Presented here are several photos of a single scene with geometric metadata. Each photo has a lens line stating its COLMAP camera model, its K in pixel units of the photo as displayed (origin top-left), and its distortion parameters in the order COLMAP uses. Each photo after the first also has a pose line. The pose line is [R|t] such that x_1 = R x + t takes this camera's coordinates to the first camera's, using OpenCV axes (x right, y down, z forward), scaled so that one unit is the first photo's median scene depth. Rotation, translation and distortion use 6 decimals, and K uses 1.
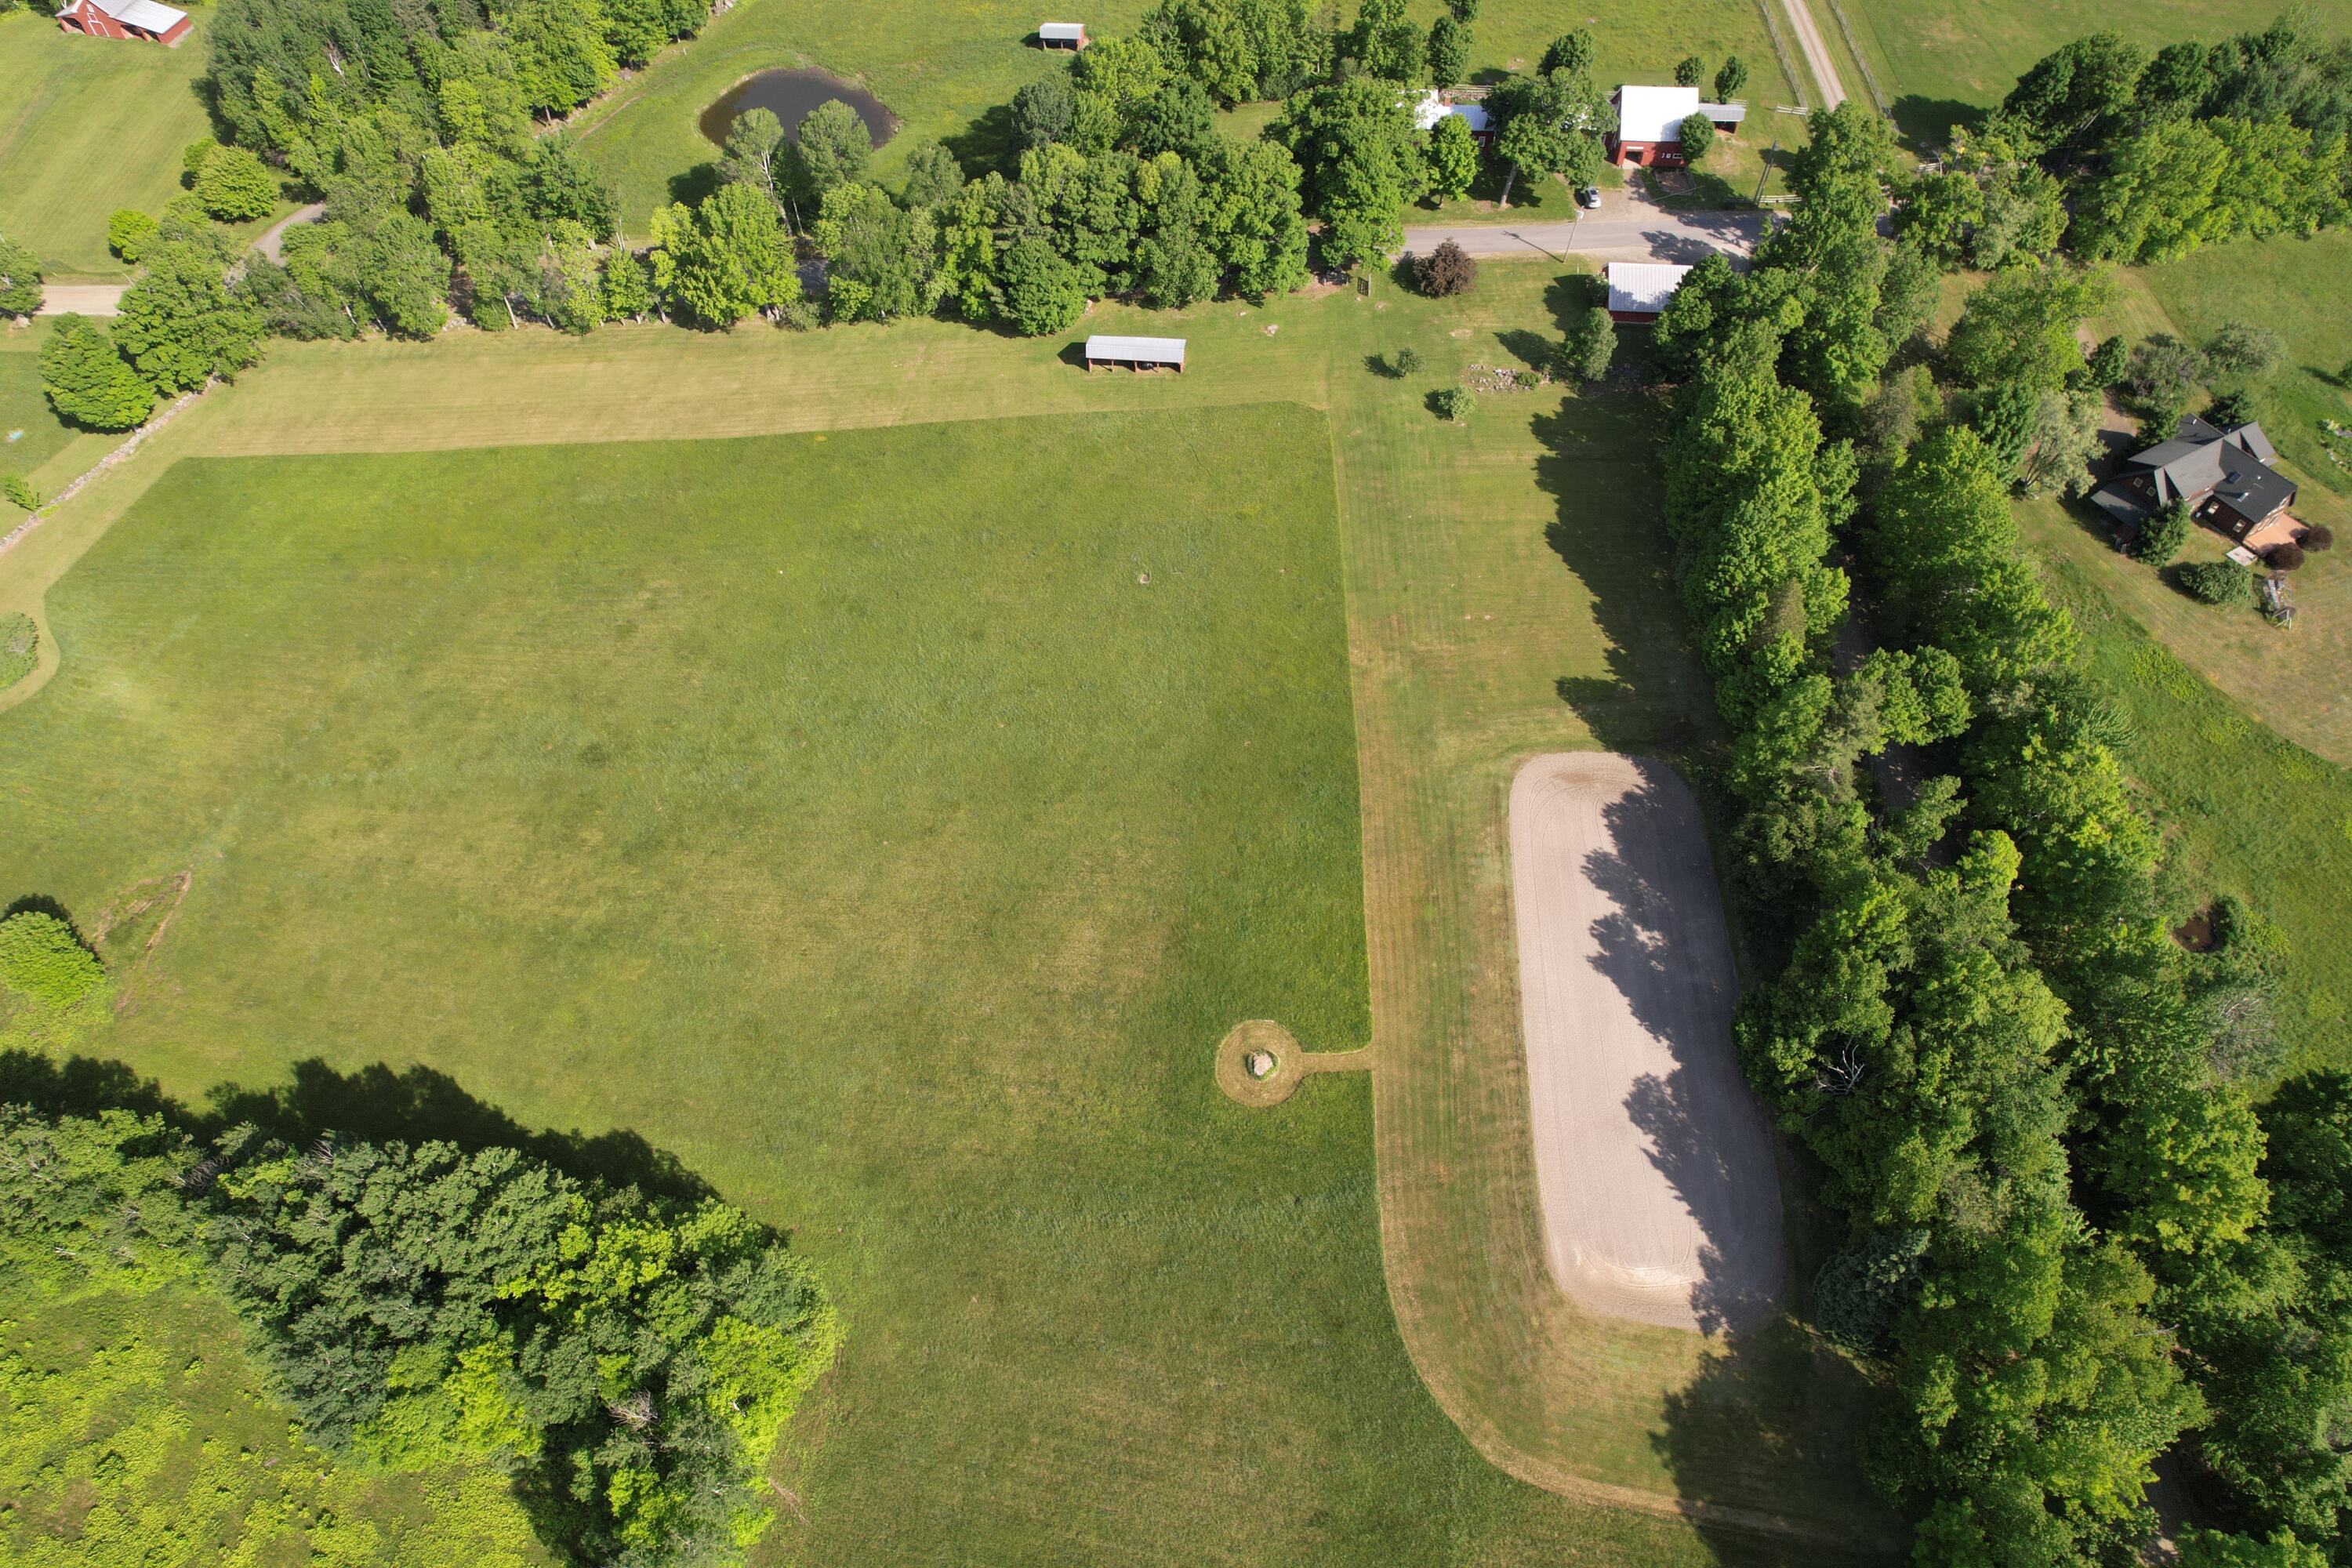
lens RADIAL K [[1512.5, 0, 1185.1], [0, 1512.5, 781.4], [0, 0, 1]] dist [-0.075784, 0.073734]
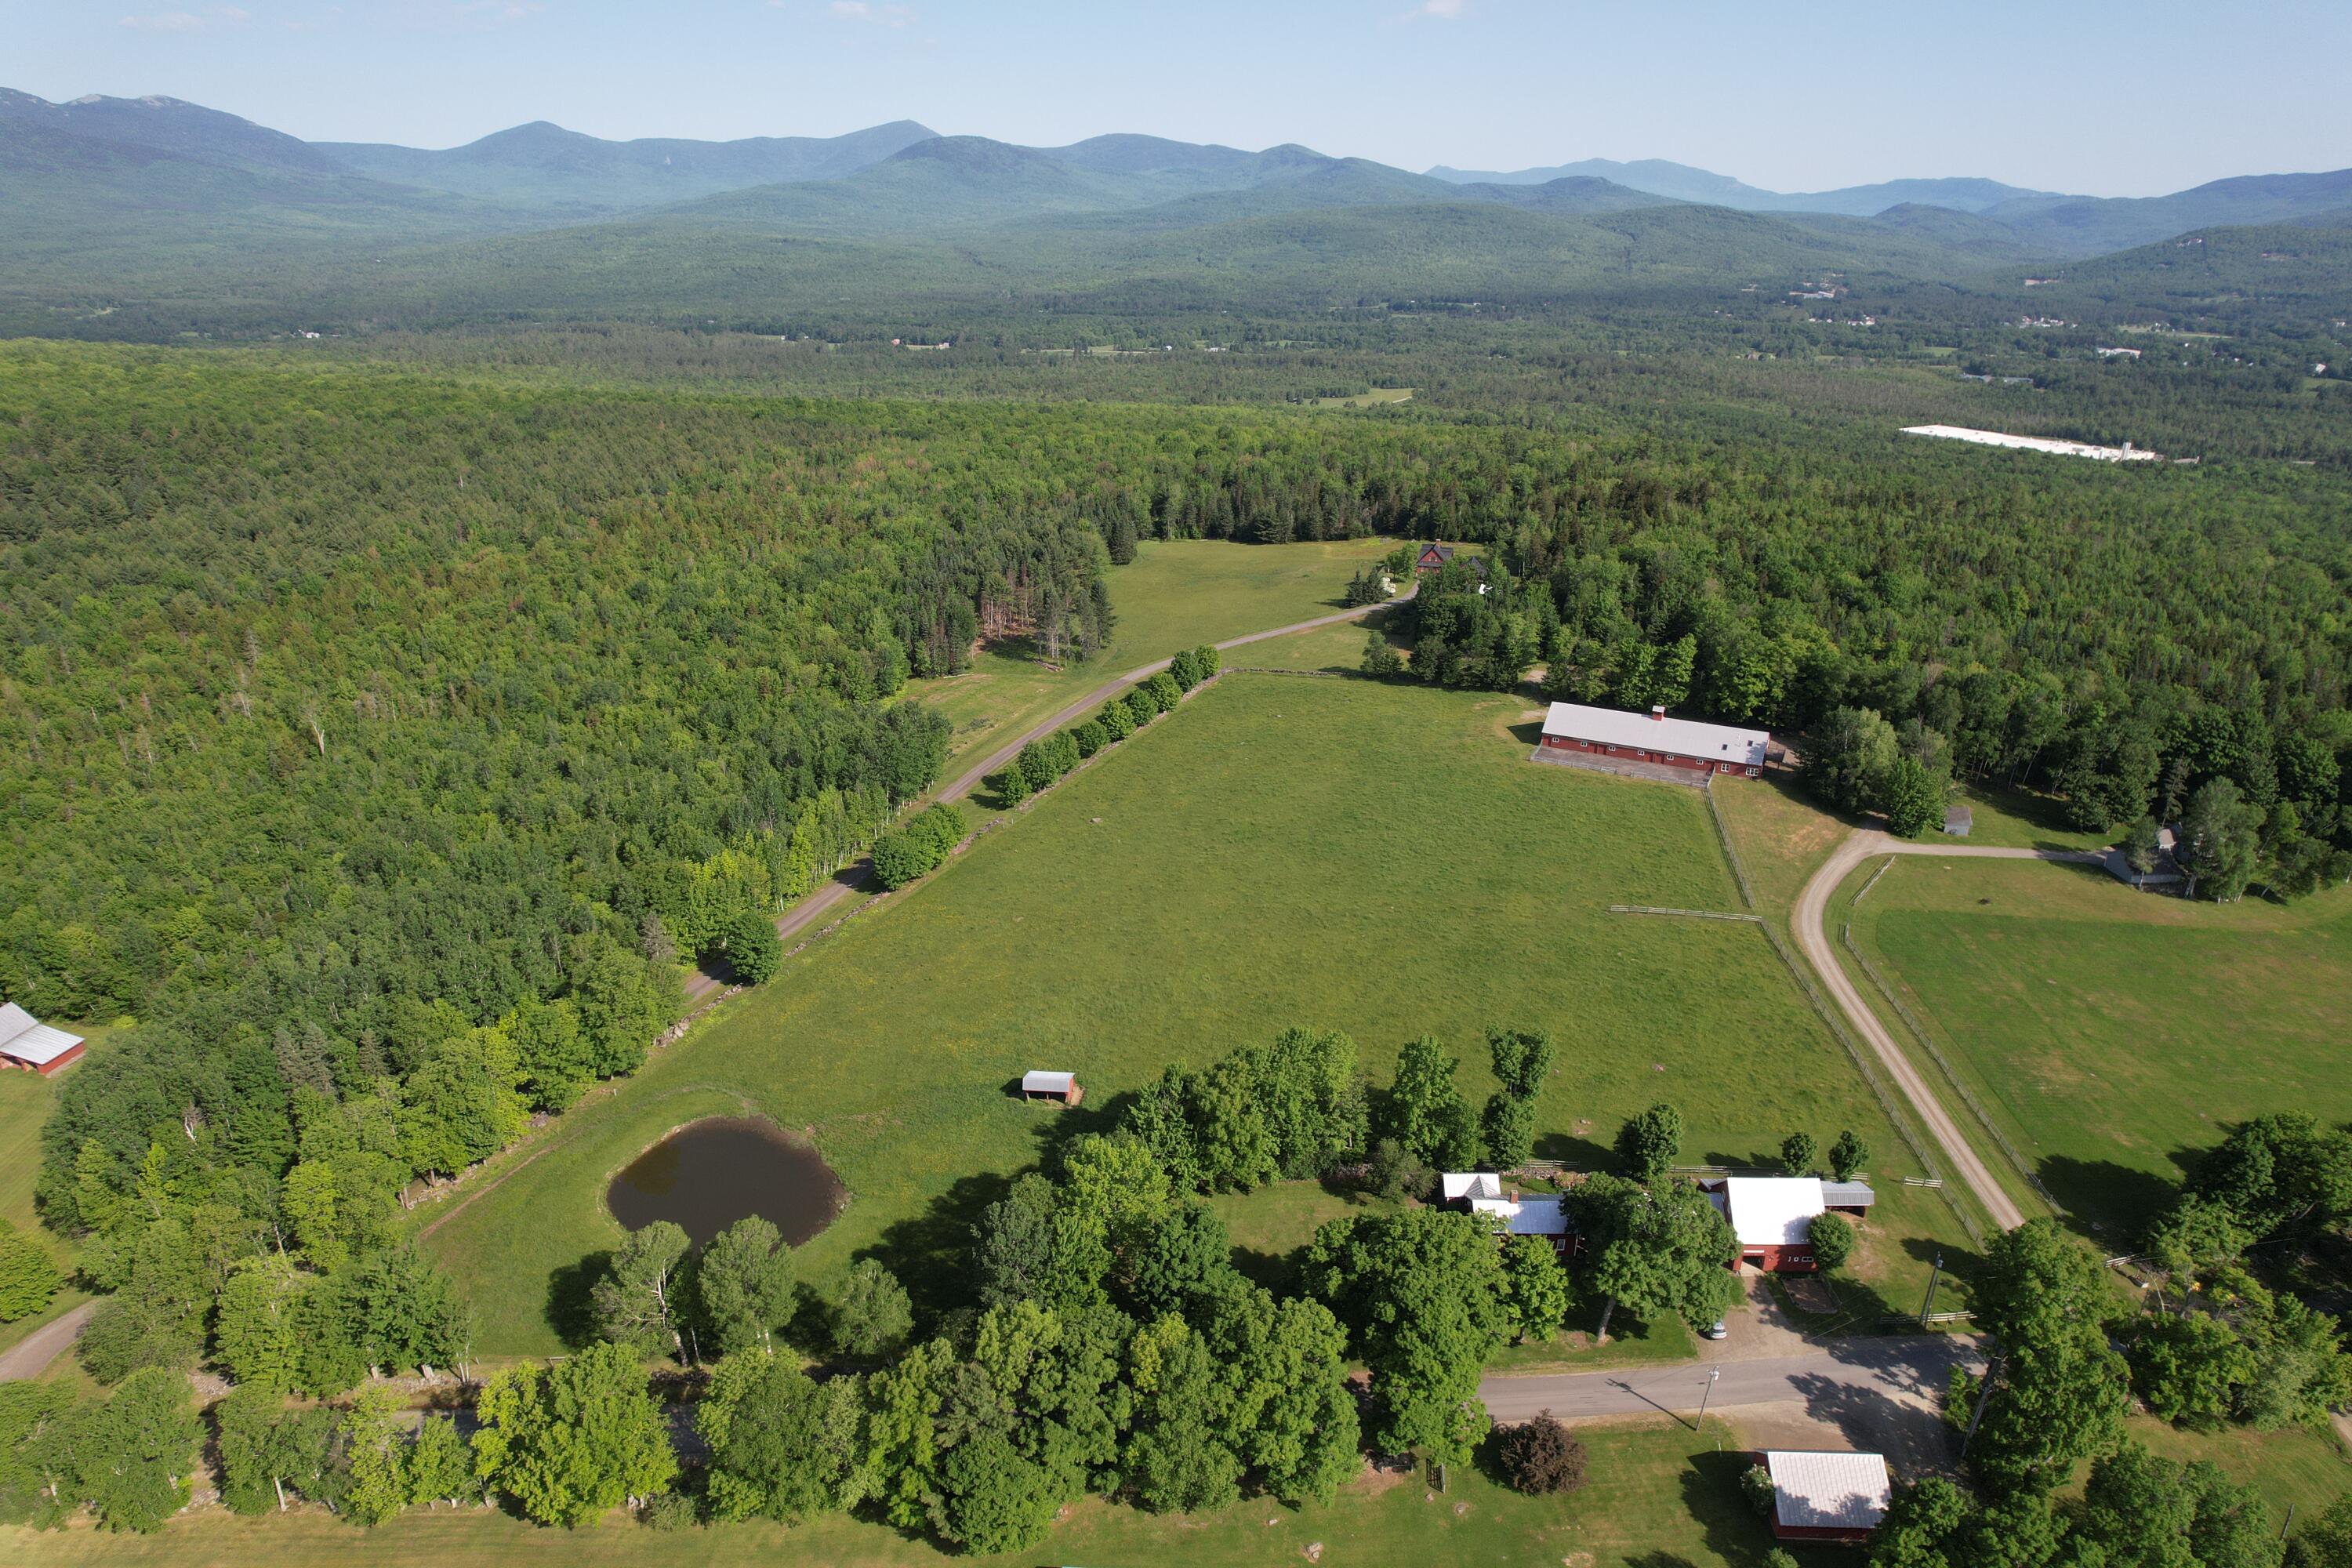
lens RADIAL K [[1512.5, 0, 1185.1], [0, 1512.5, 781.4], [0, 0, 1]] dist [-0.075784, 0.073734]
pose [[0.999999, -0.001679, 0.000195, -0.003782], [0.001543, 0.859714, -0.510773, -0.252083], [0.000689, 0.510773, 0.859715, 0.195266]]
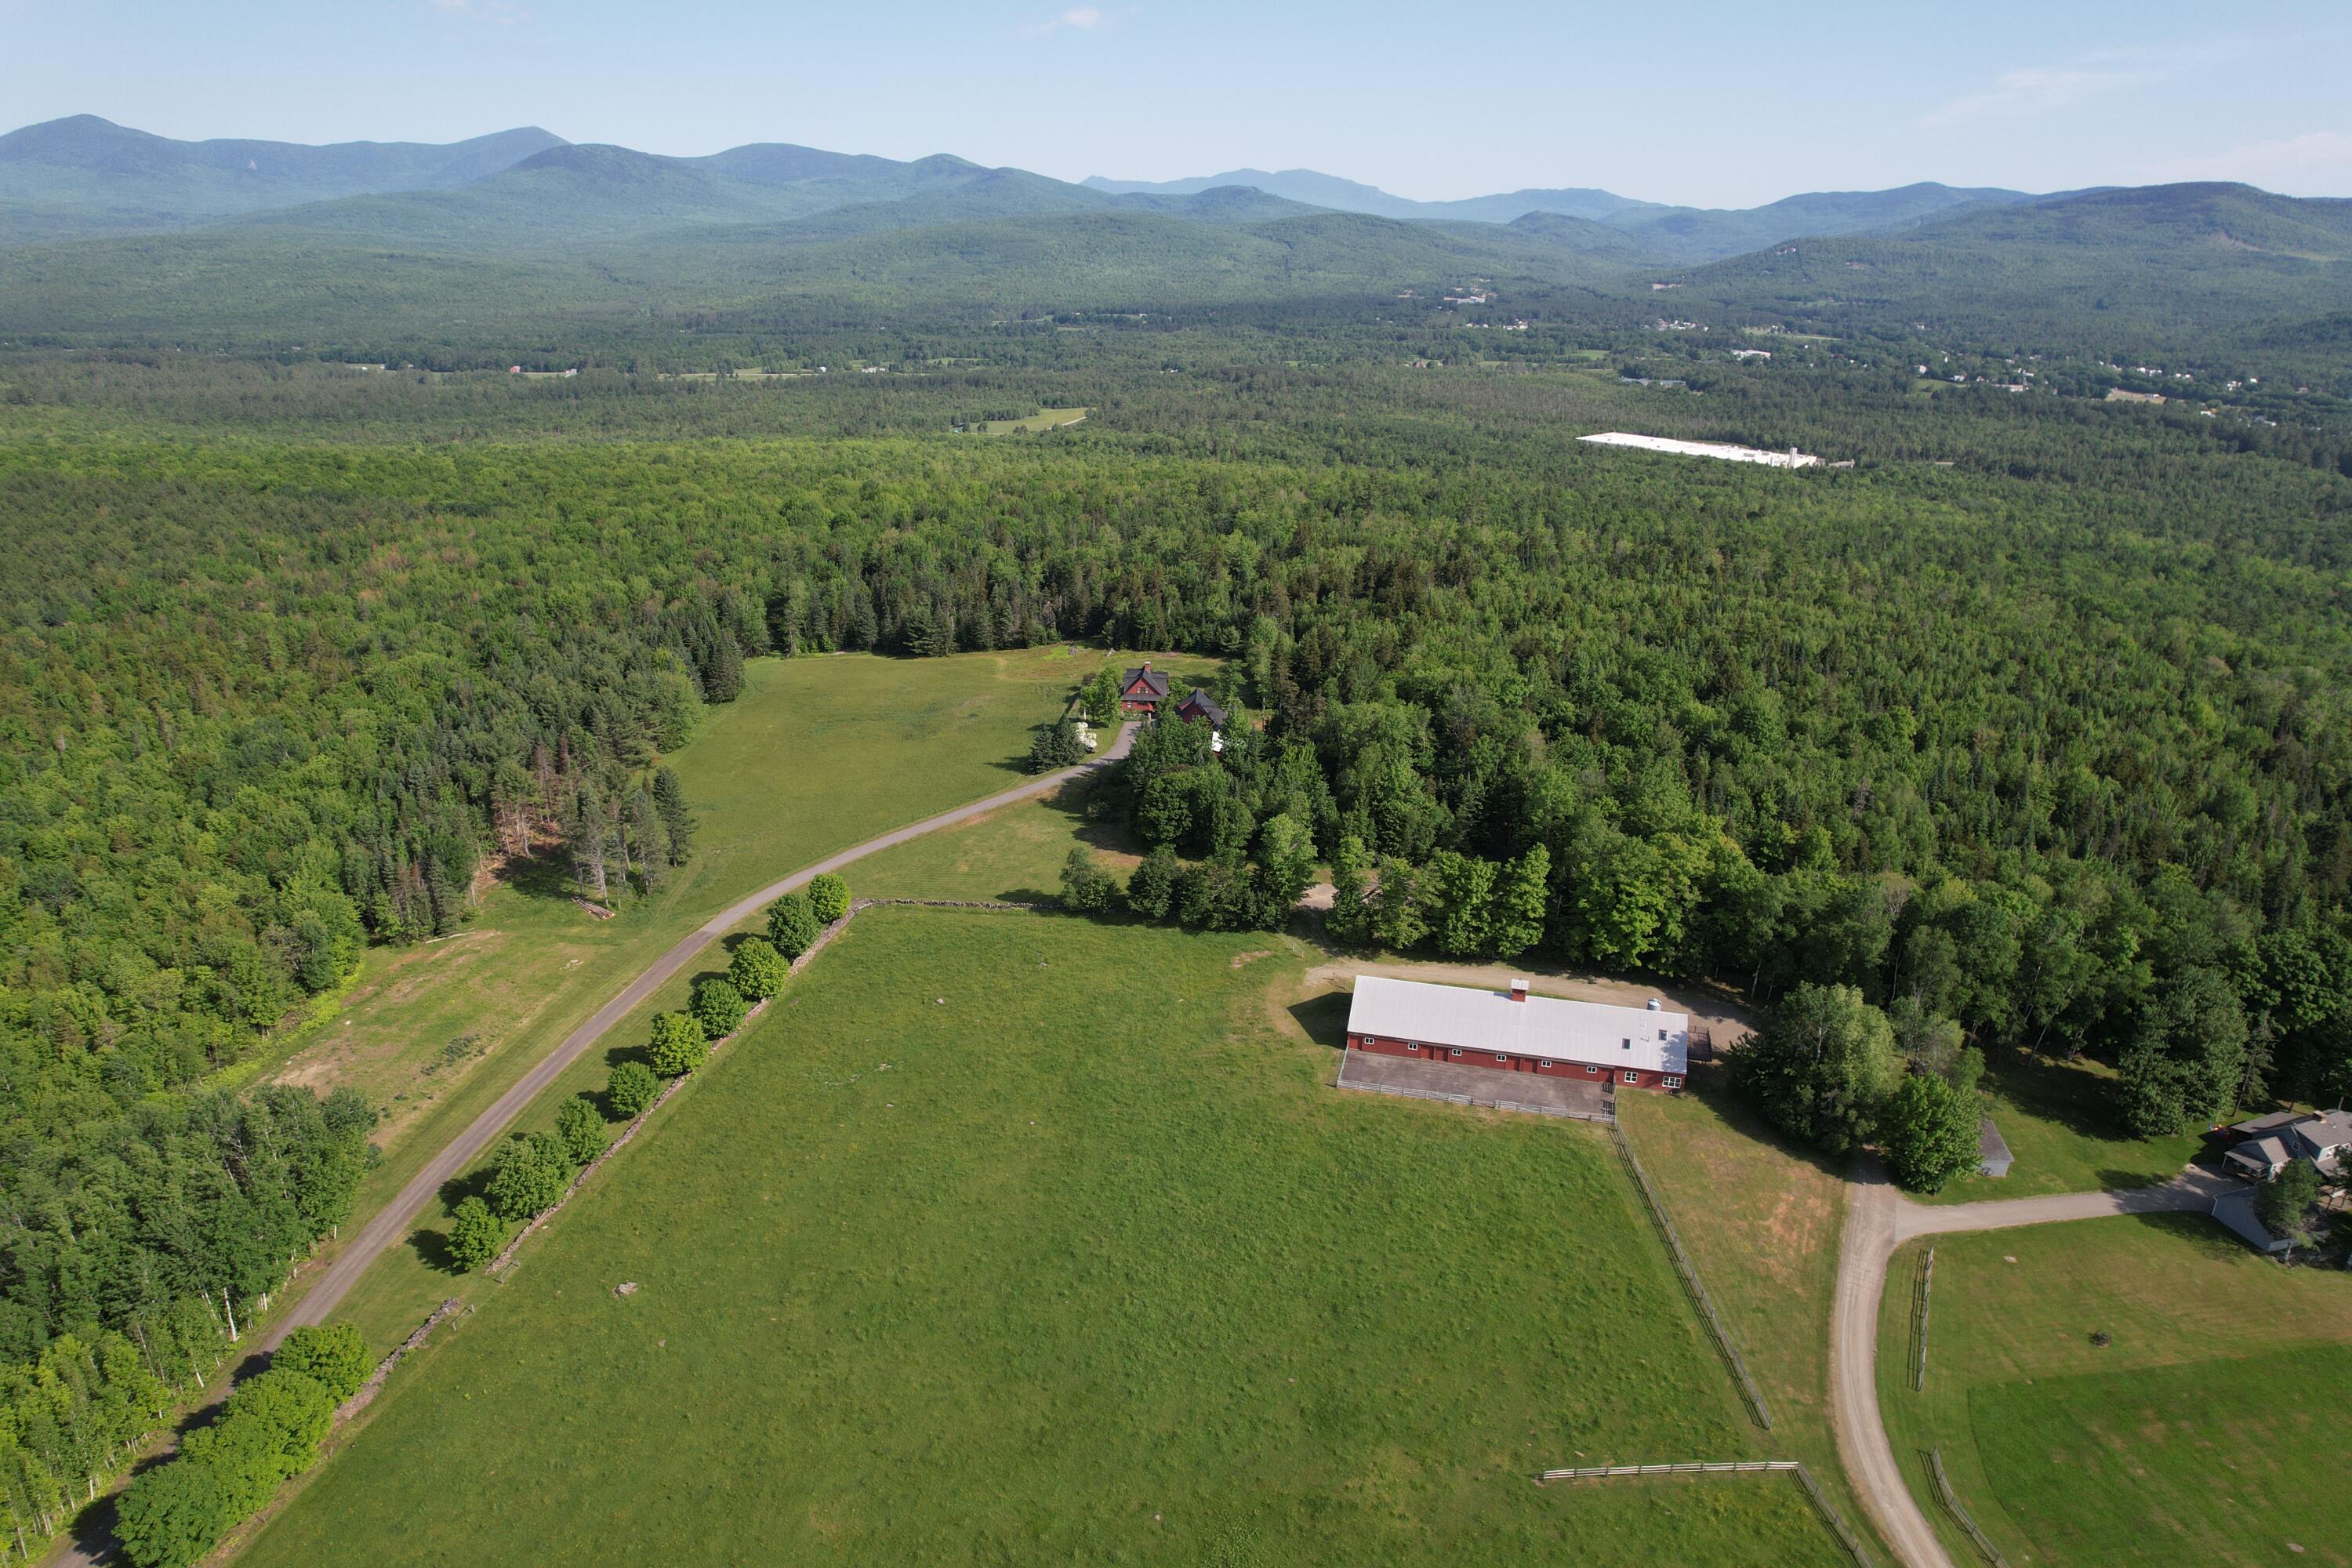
lens RADIAL K [[1512.5, 0, 1185.1], [0, 1512.5, 781.4], [0, 0, 1]] dist [-0.075784, 0.073734]
pose [[0.977289, -0.073850, 0.198625, 0.064687], [0.165728, 0.850483, -0.499212, -0.699484], [-0.132061, 0.520793, 0.843407, 0.549095]]
